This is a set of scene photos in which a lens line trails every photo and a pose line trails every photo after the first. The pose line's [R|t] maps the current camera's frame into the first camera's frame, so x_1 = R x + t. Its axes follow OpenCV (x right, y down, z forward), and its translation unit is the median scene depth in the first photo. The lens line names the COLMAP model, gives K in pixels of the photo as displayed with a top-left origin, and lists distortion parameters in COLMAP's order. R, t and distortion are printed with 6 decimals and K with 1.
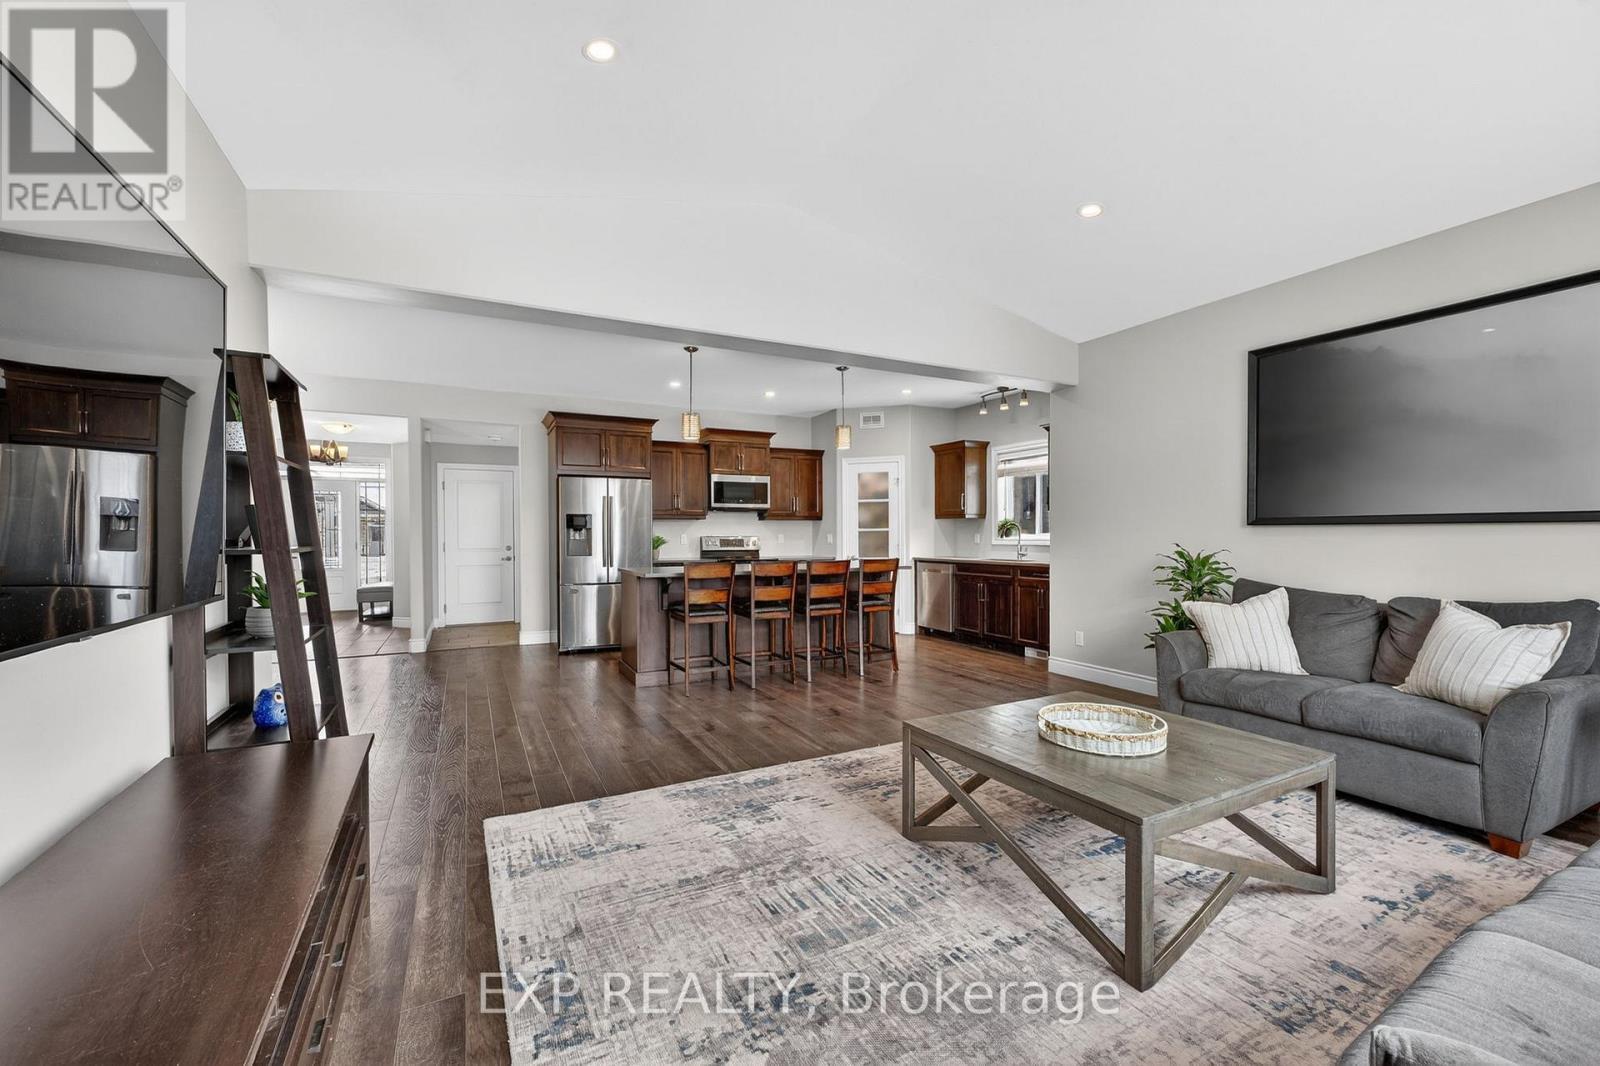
lens RADIAL K [[648.9, 0, 795.9], [0, 648.9, 536.7], [0, 0, 1]] dist [0.019071, 0.000381]
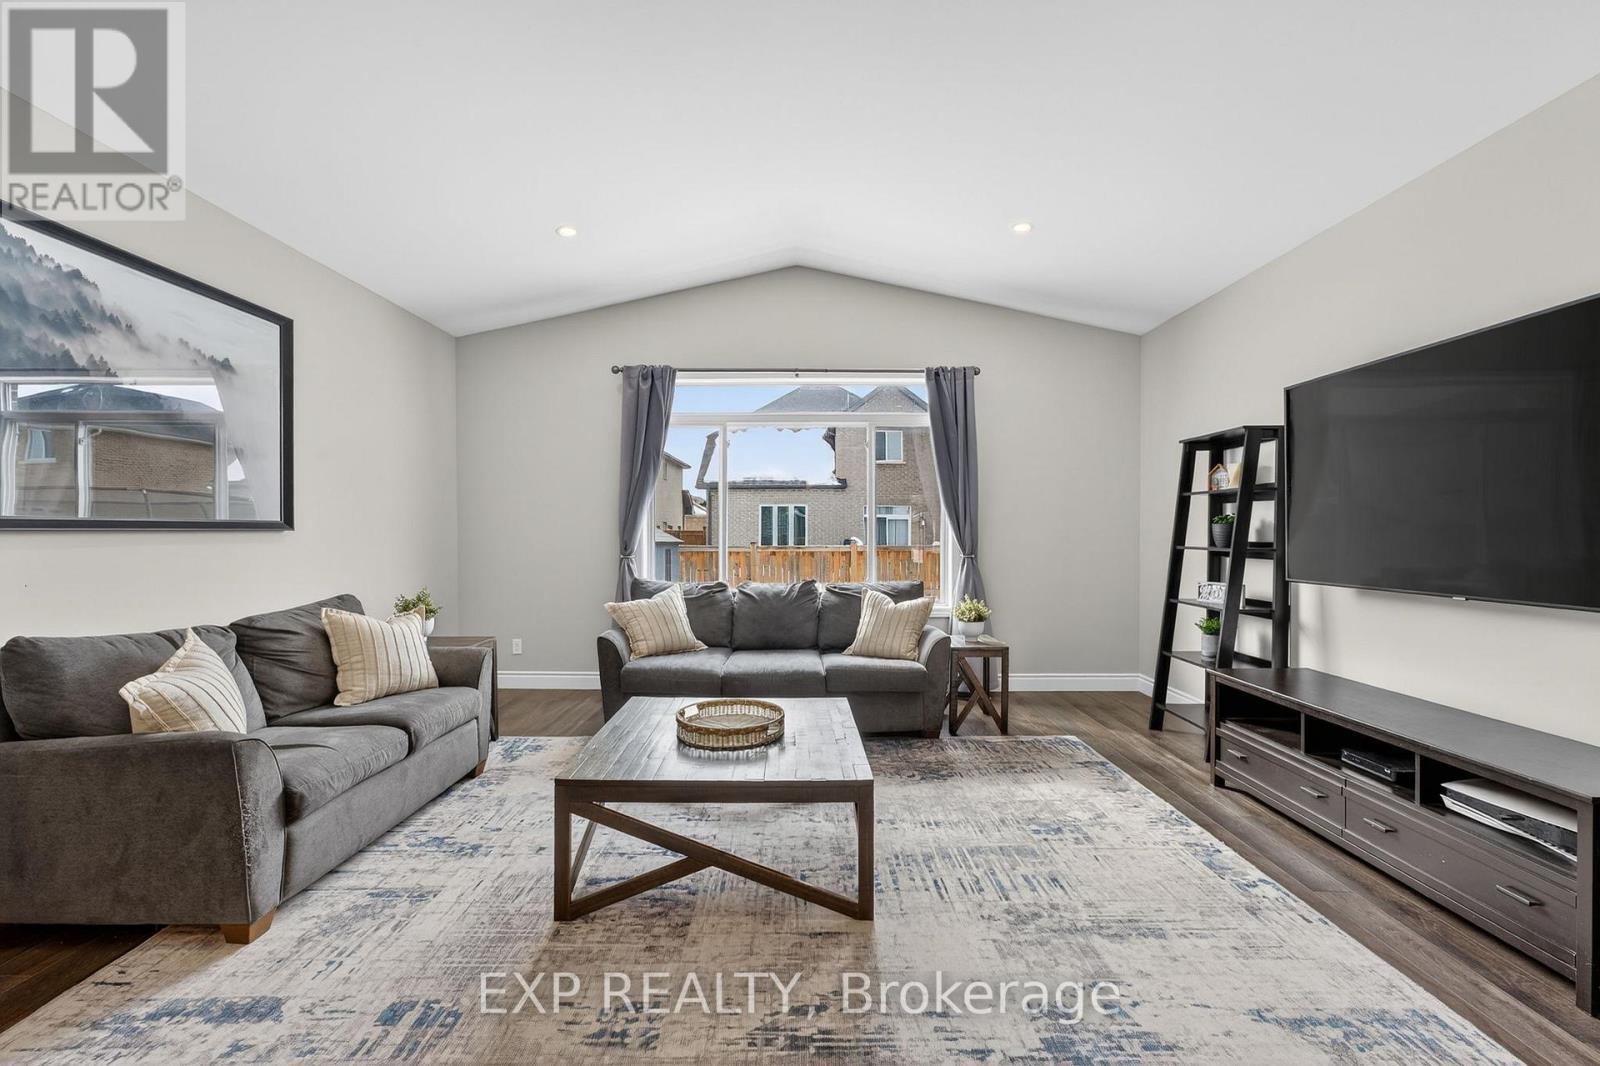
lens RADIAL K [[648.9, 0, 804.9], [0, 648.9, 534.6], [0, 0, 1]] dist [0.019071, 0.000381]
pose [[-0.895286, -0.002927, 0.445482, -0.135680], [-0.003918, 0.999991, -0.001305, -0.018433], [-0.445474, -0.002914, -0.895290, 2.012318]]
